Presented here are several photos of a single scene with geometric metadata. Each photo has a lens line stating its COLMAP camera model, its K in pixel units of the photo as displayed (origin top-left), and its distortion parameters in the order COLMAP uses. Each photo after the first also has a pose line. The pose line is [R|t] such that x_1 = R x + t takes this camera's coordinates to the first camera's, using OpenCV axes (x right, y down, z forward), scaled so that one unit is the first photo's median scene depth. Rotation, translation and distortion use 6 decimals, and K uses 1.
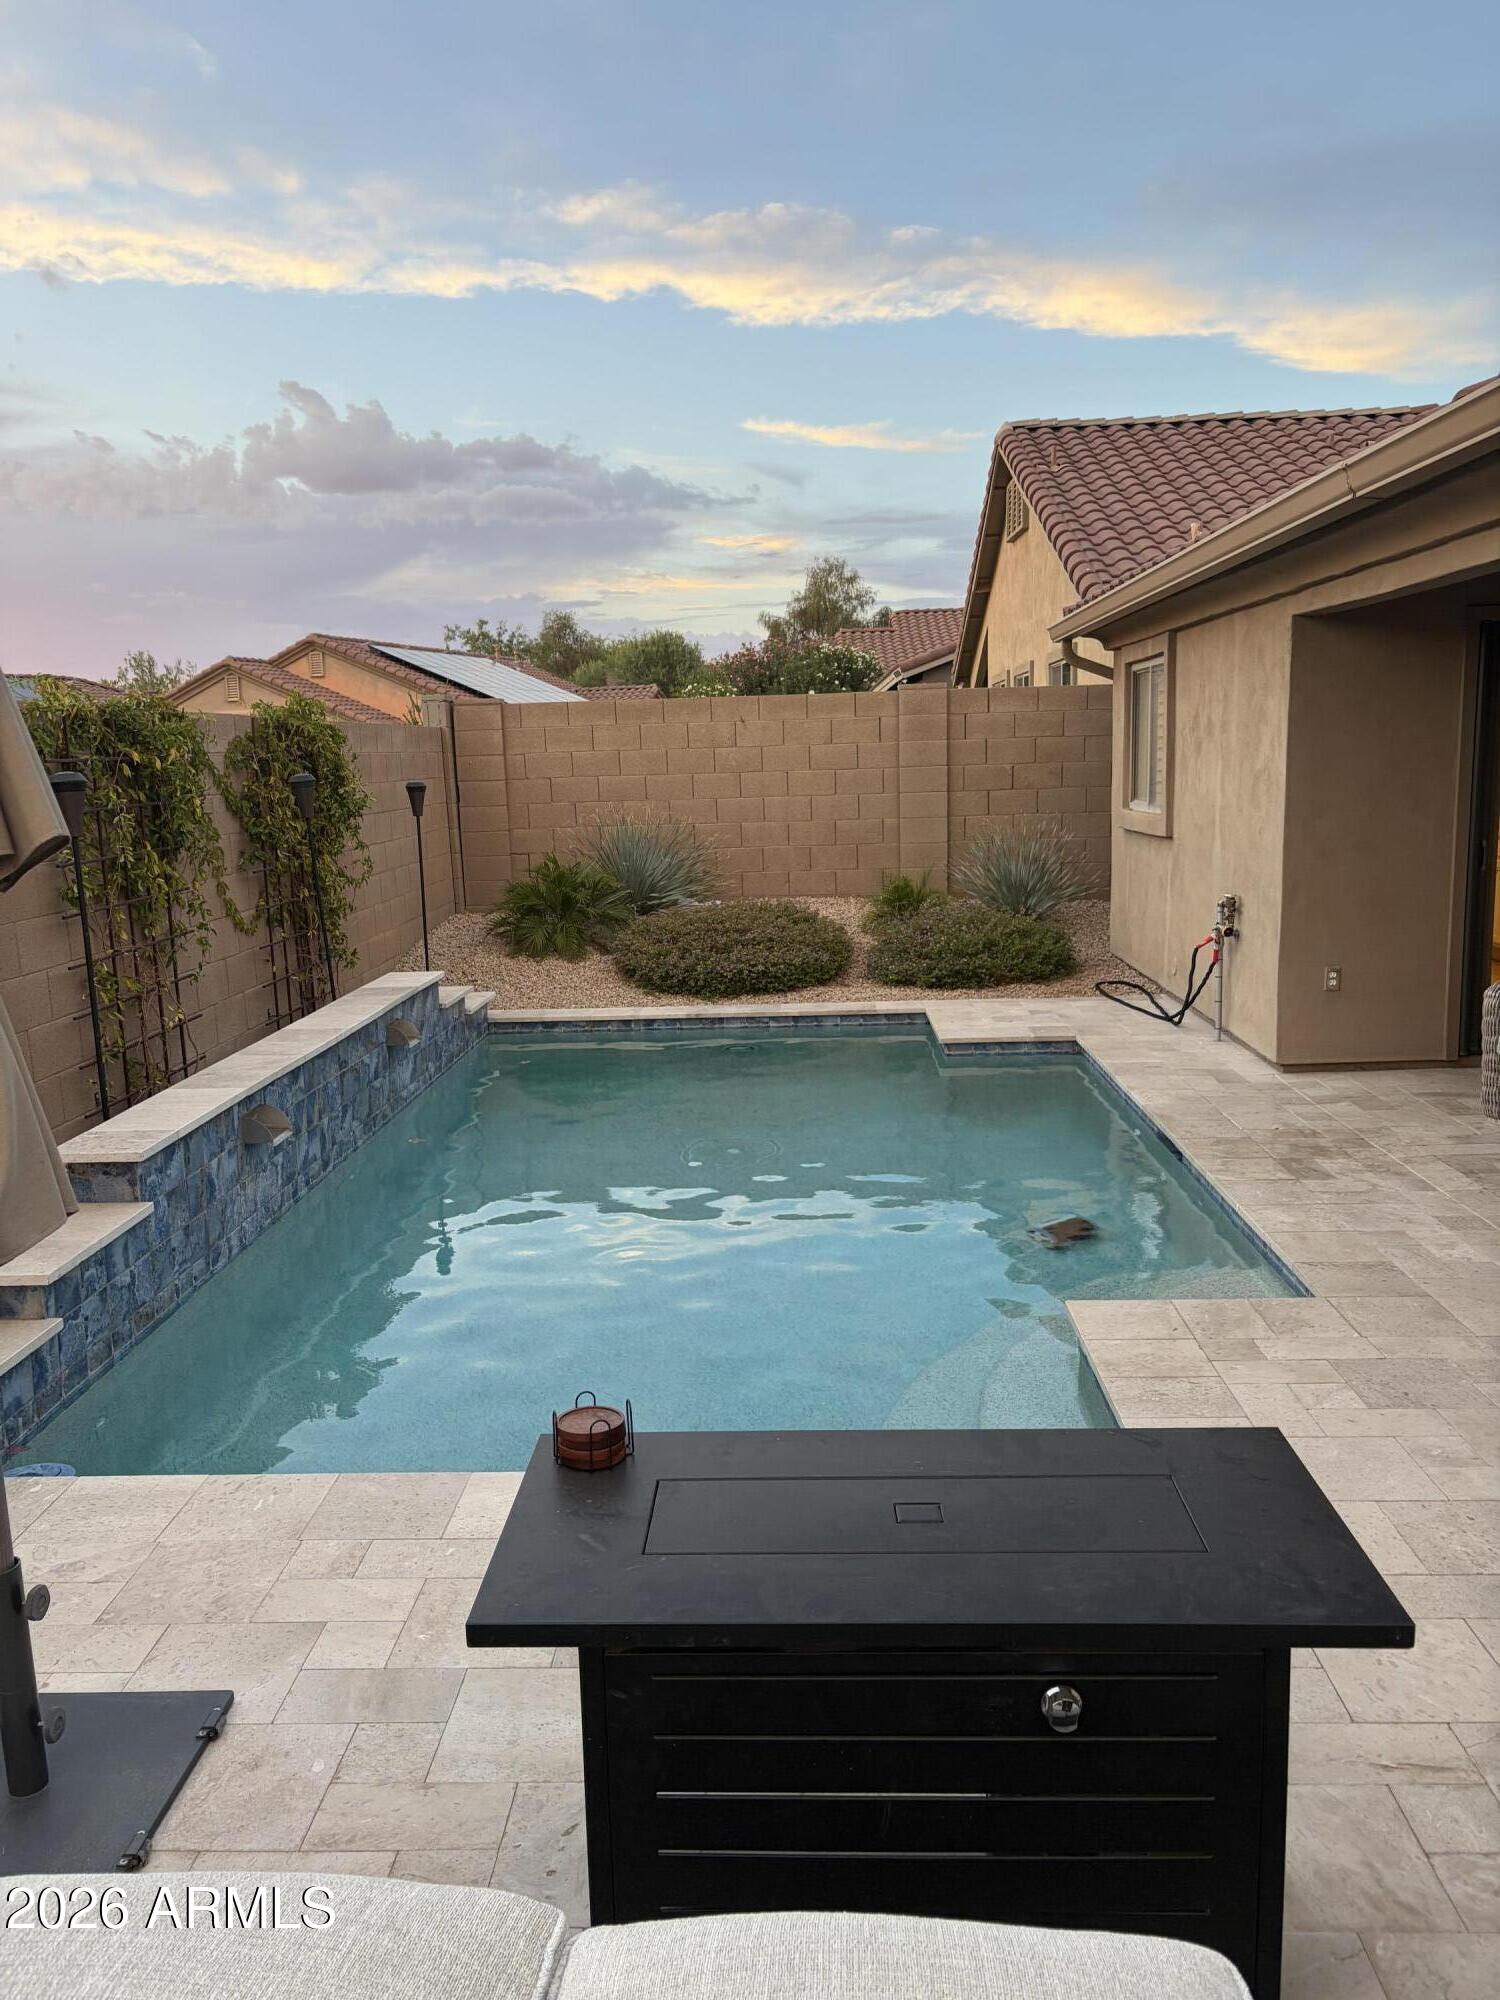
lens RADIAL K [[1513.4, 0, 751.0], [0, 1513.4, 1002.5], [0, 0, 1]] dist [0.026417, -0.021482]
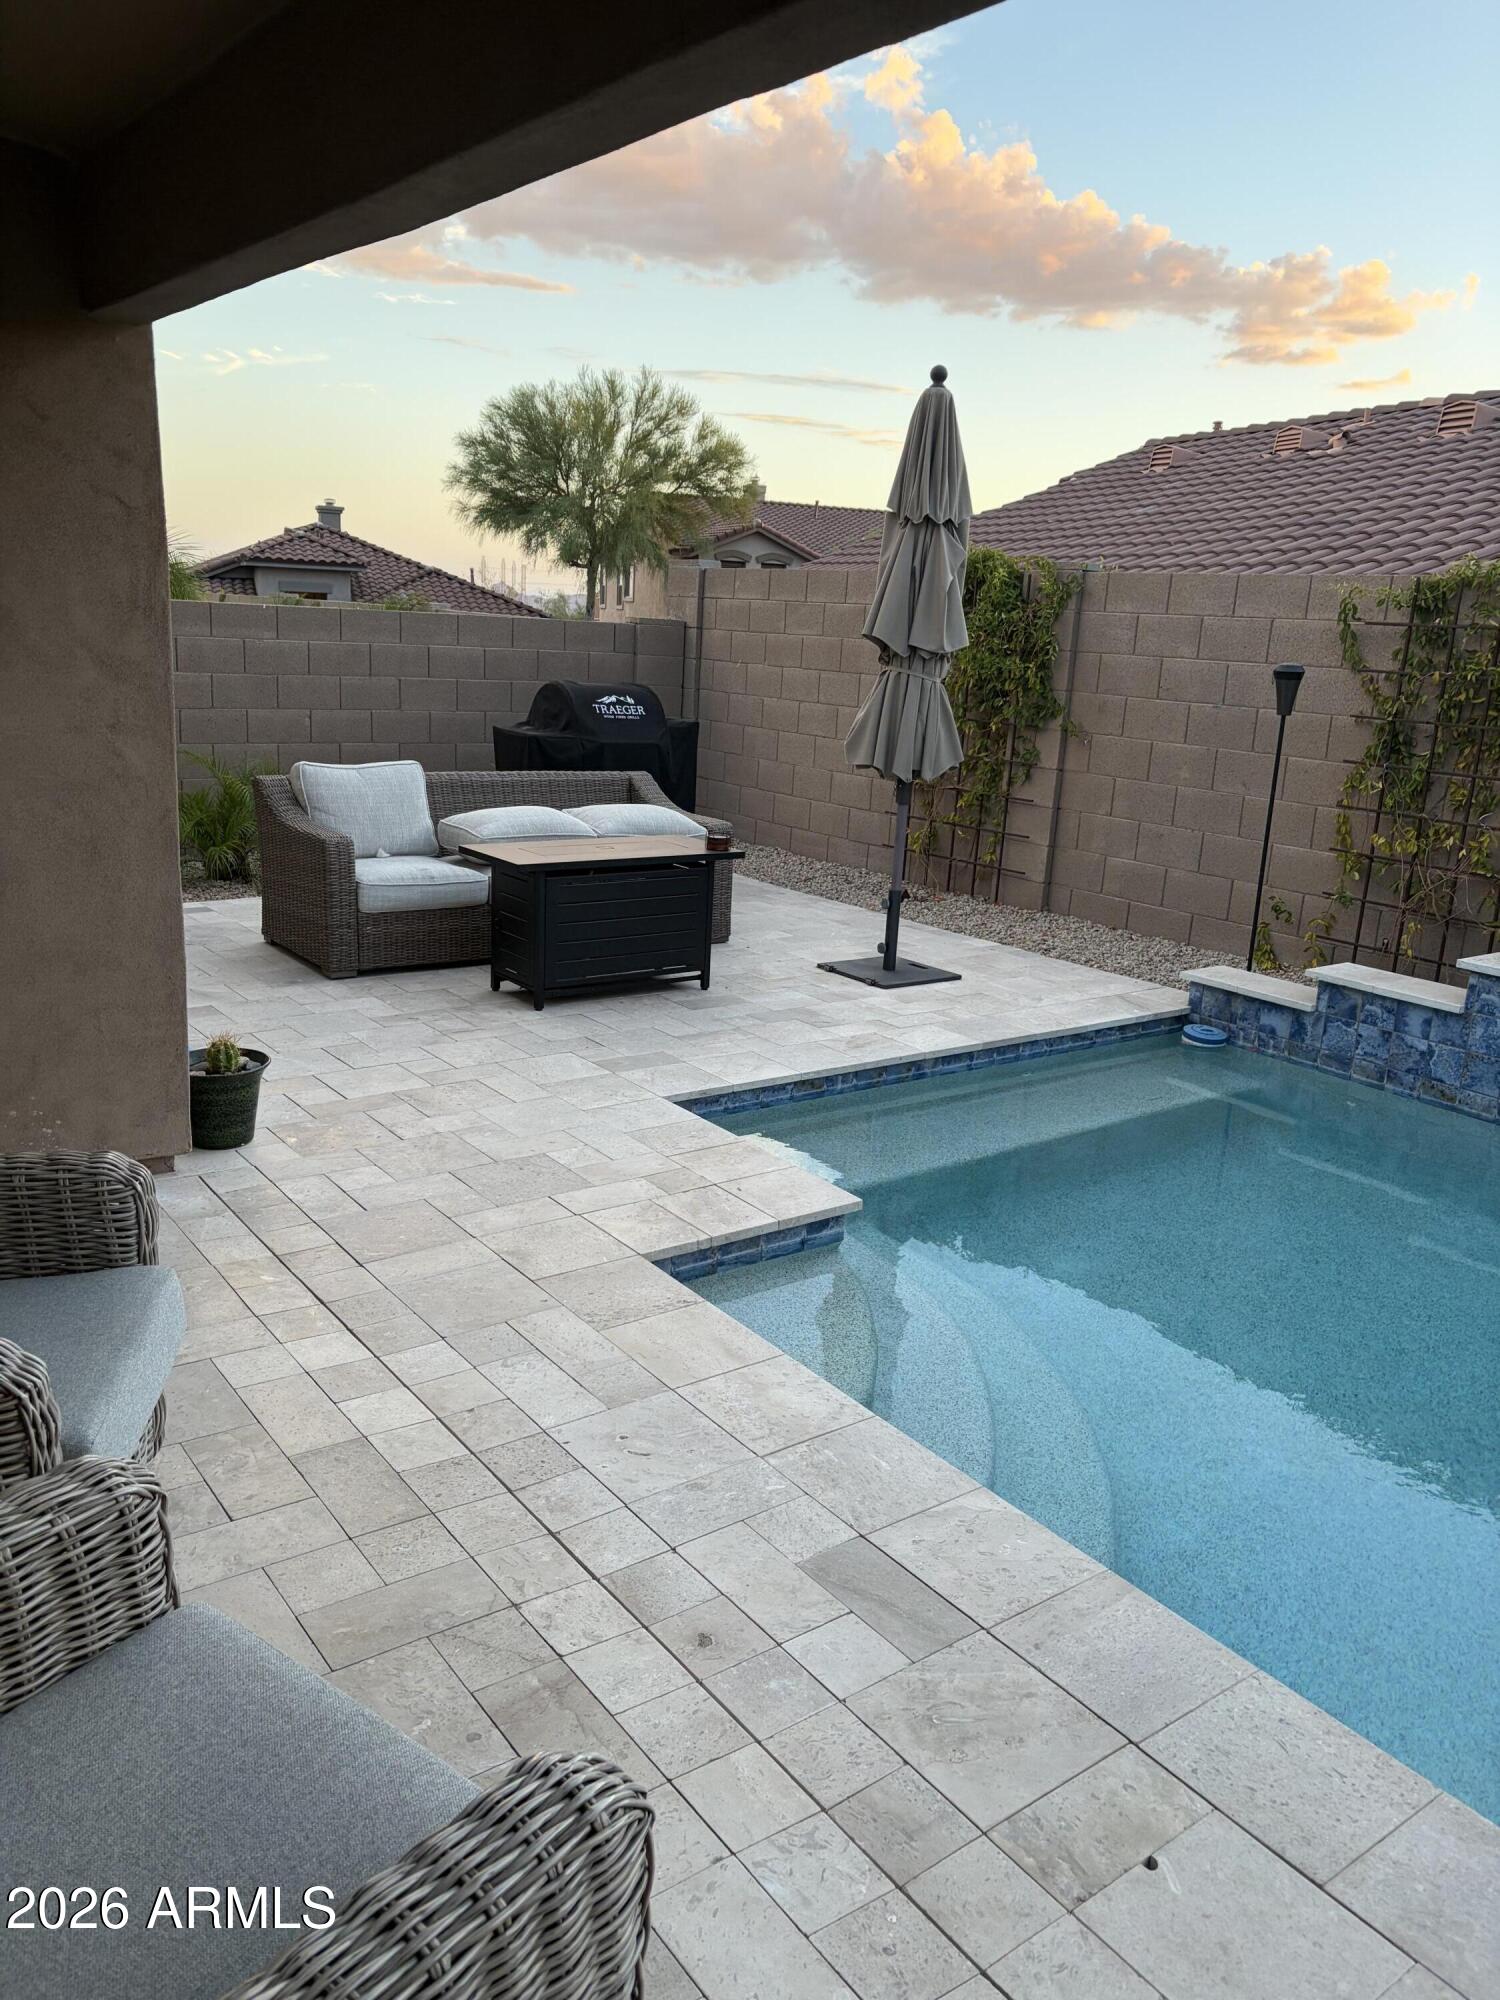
lens RADIAL K [[1513.4, 0, 767.1], [0, 1513.4, 1007.7], [0, 0, 1]] dist [0.026417, -0.021482]
pose [[-0.775912, 0.143428, -0.614320, 0.356261], [-0.134639, 0.913722, 0.383385, -0.118162], [0.616306, 0.380185, -0.689657, 0.680308]]
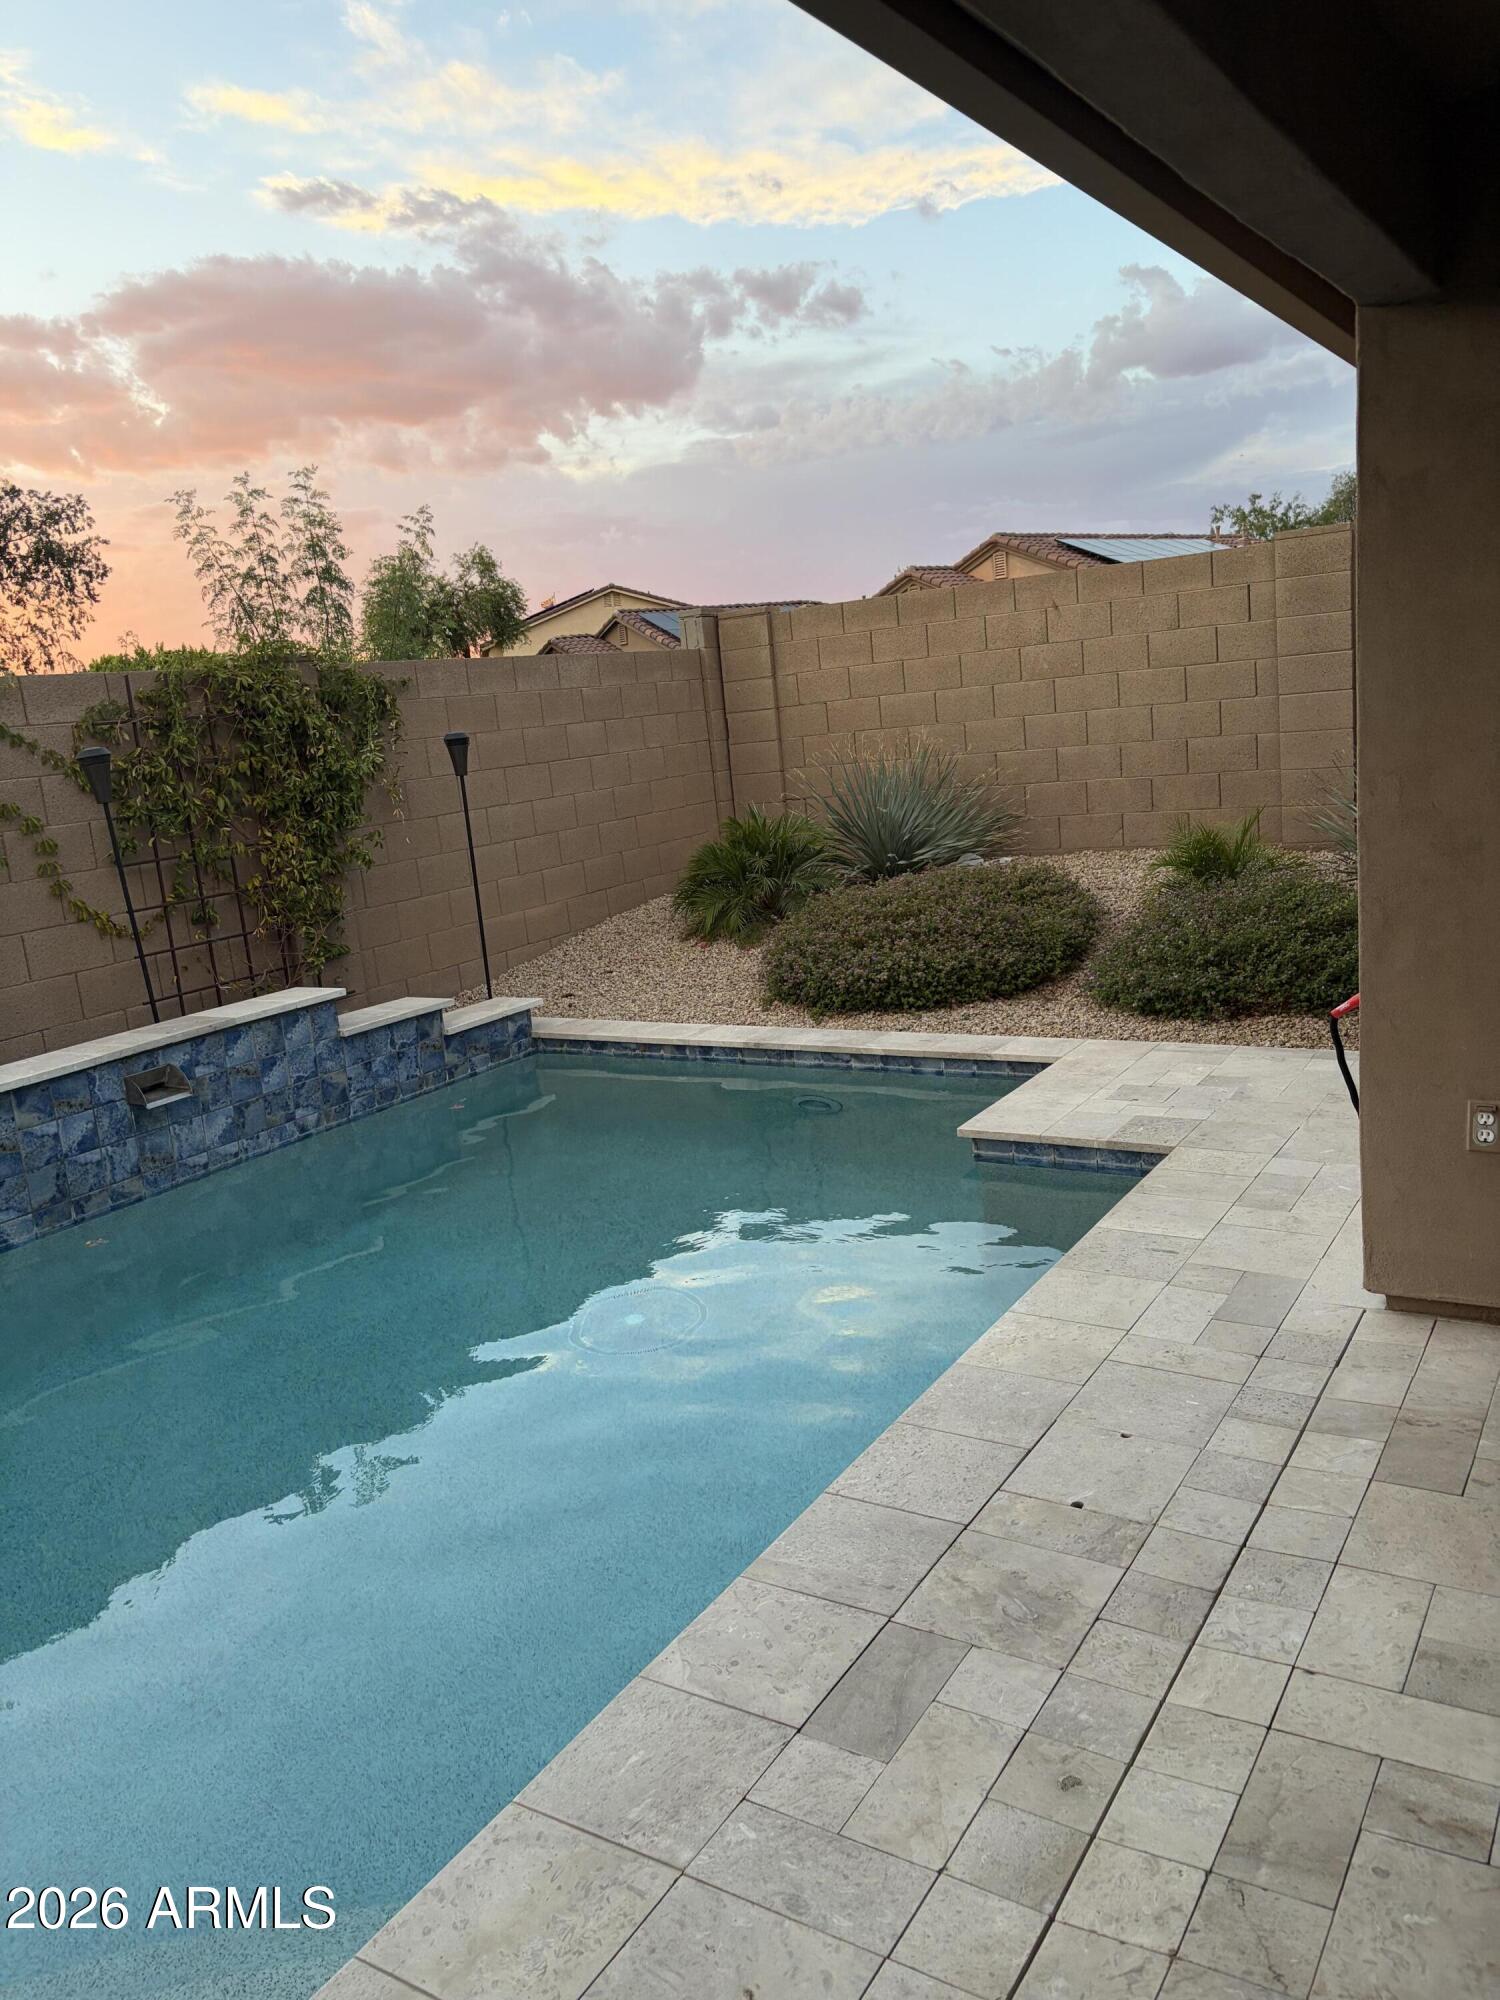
lens RADIAL K [[1513.4, 0, 742.9], [0, 1513.4, 1007.0], [0, 0, 1]] dist [0.026417, -0.021482]
pose [[0.862615, 0.045558, -0.503806, 0.294366], [-0.010854, 0.997374, 0.071607, -0.056209], [0.505745, -0.056301, 0.860844, 0.357380]]
